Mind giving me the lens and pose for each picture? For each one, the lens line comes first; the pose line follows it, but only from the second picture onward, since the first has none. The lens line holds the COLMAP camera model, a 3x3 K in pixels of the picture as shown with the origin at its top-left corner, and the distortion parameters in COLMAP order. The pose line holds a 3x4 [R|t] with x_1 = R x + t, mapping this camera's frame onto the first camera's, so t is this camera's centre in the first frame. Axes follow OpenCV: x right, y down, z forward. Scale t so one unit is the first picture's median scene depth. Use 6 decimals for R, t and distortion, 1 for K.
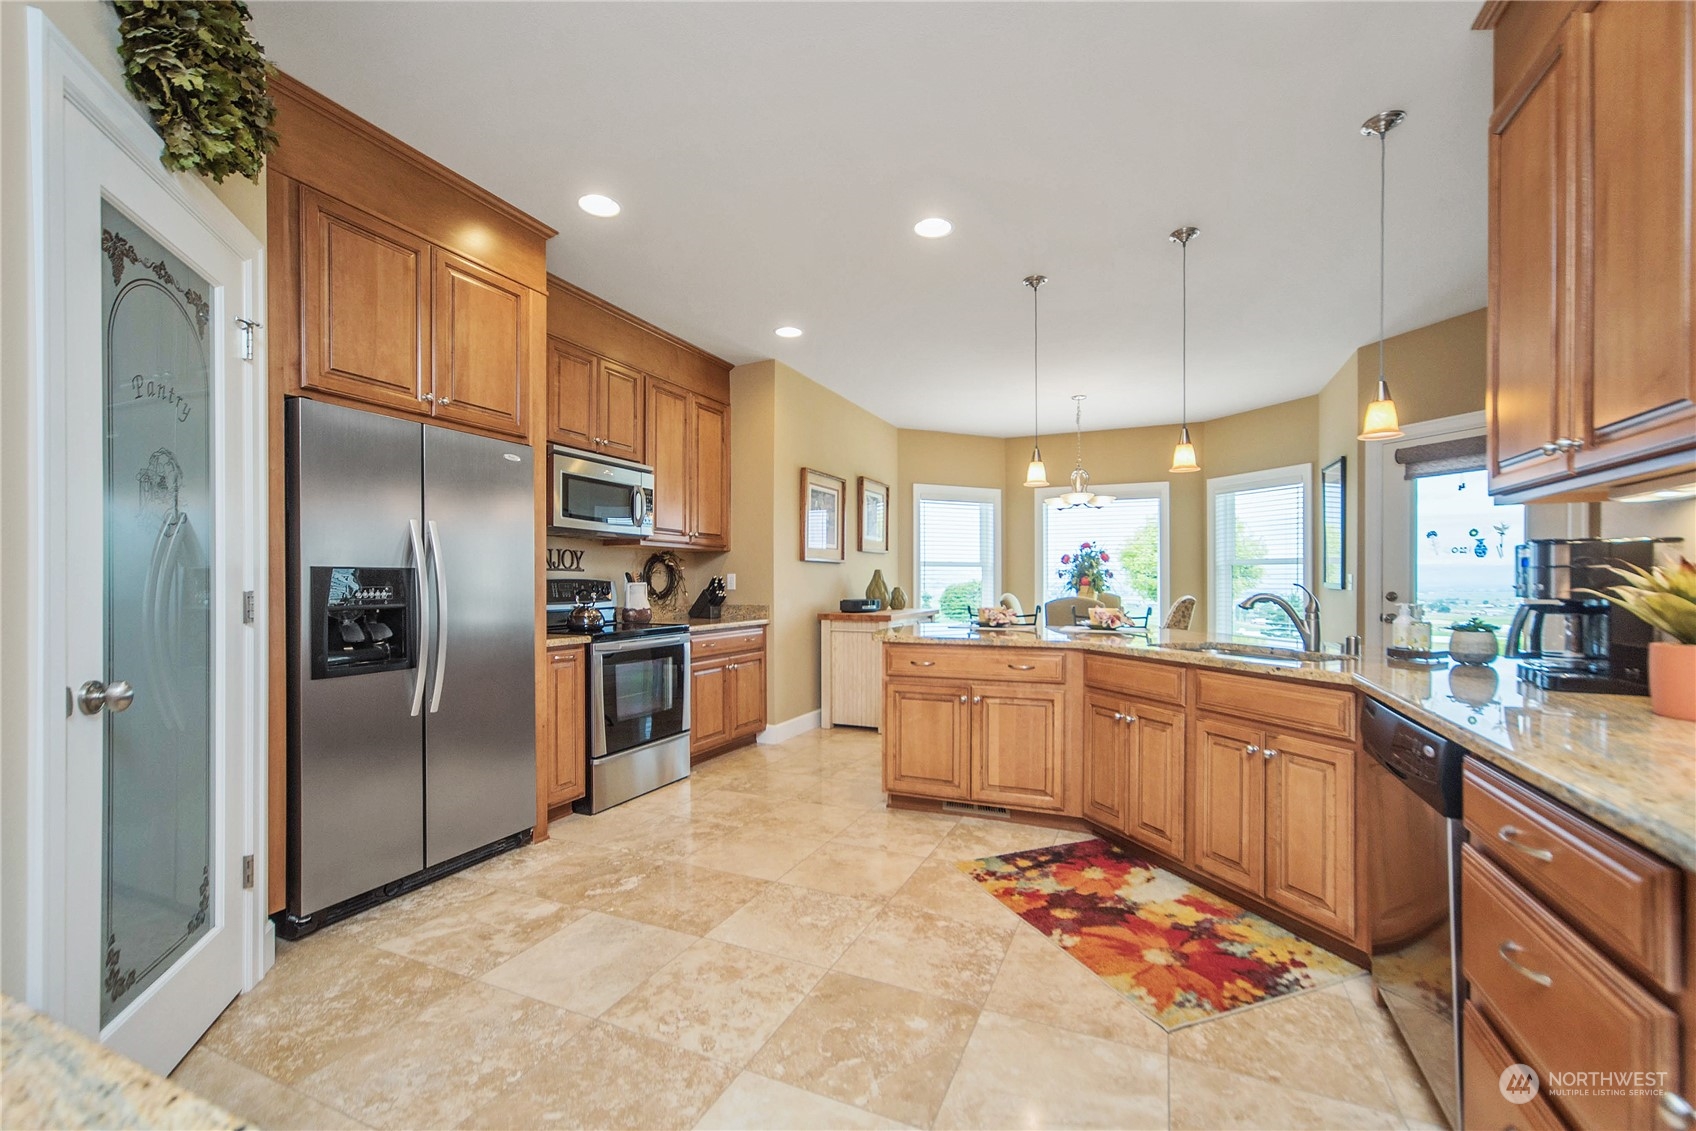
lens RADIAL K [[684.1, 0, 855.2], [0, 684.1, 575.1], [0, 0, 1]] dist [0.001976, 0.000236]
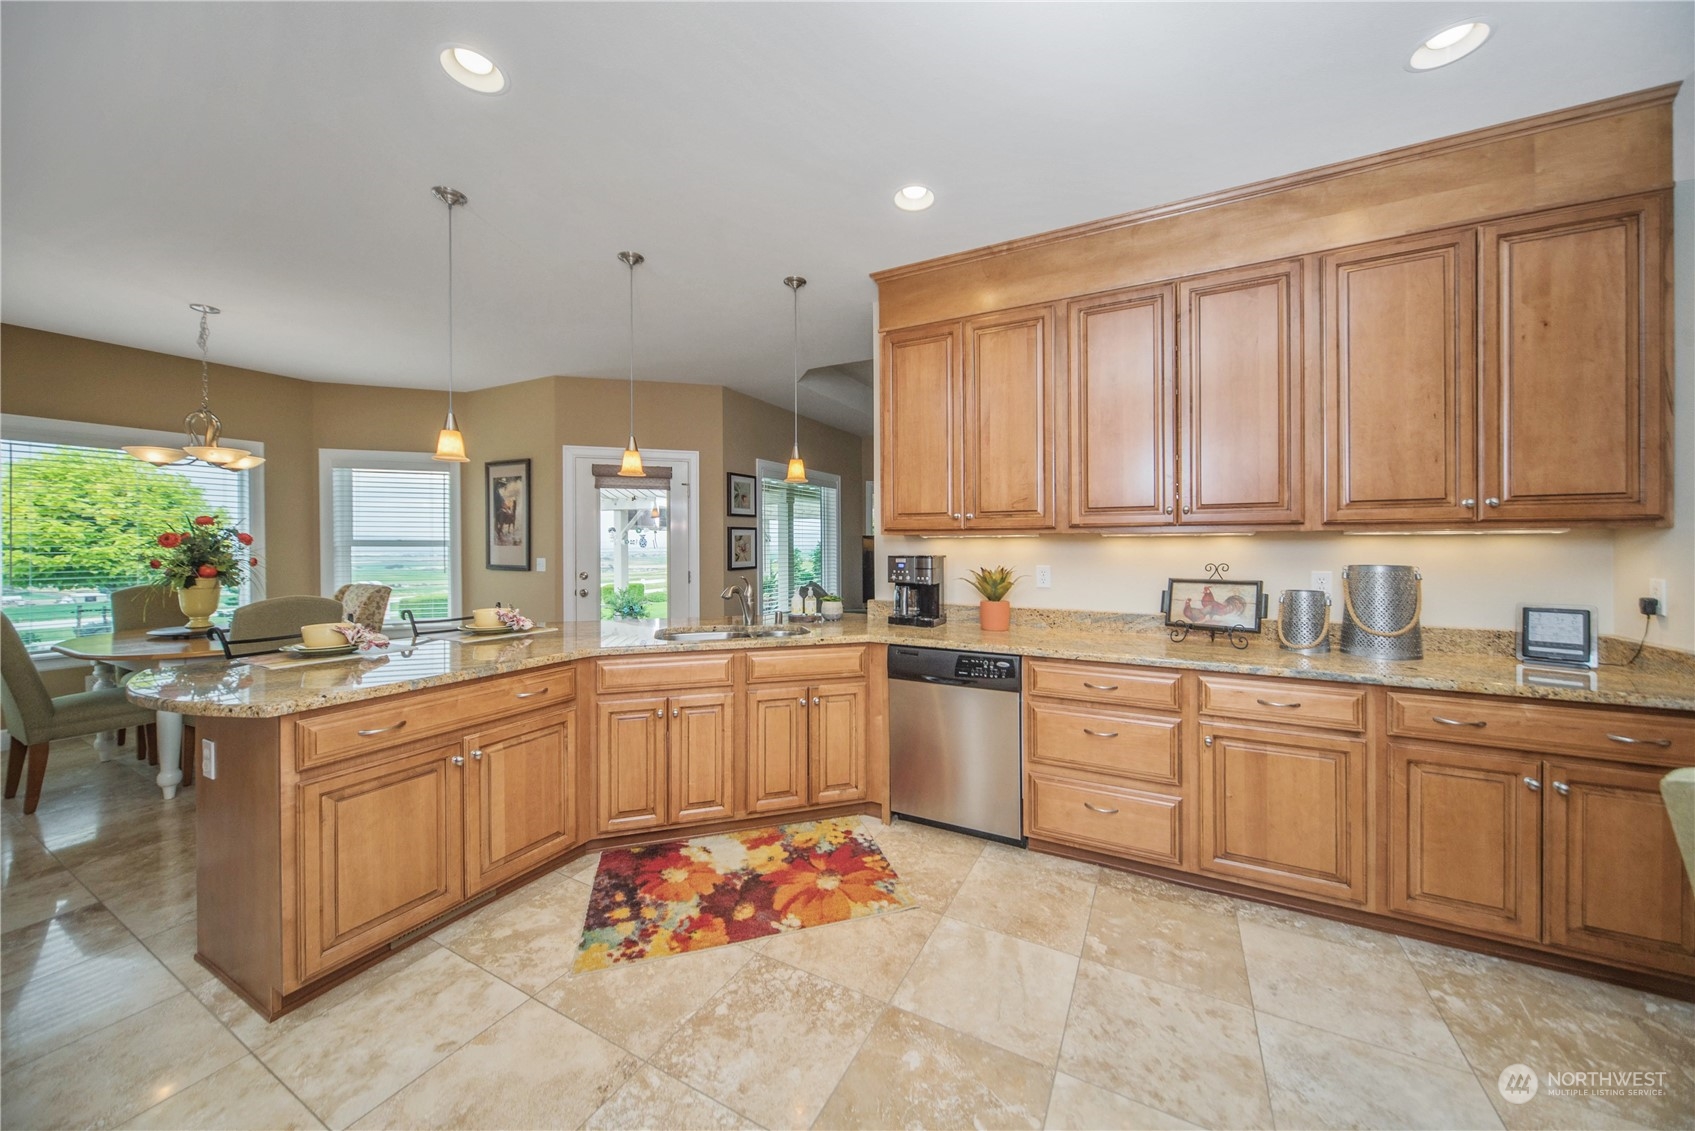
lens RADIAL K [[596.9, 0, 852.2], [0, 596.9, 552.0], [0, 0, 1]] dist [-0.014203, -0.000148]
pose [[0.074736, -0.007555, 0.997175, -0.533477], [-0.003043, 0.999965, 0.007804, -0.044149], [-0.997199, -0.003618, 0.074710, 0.747836]]
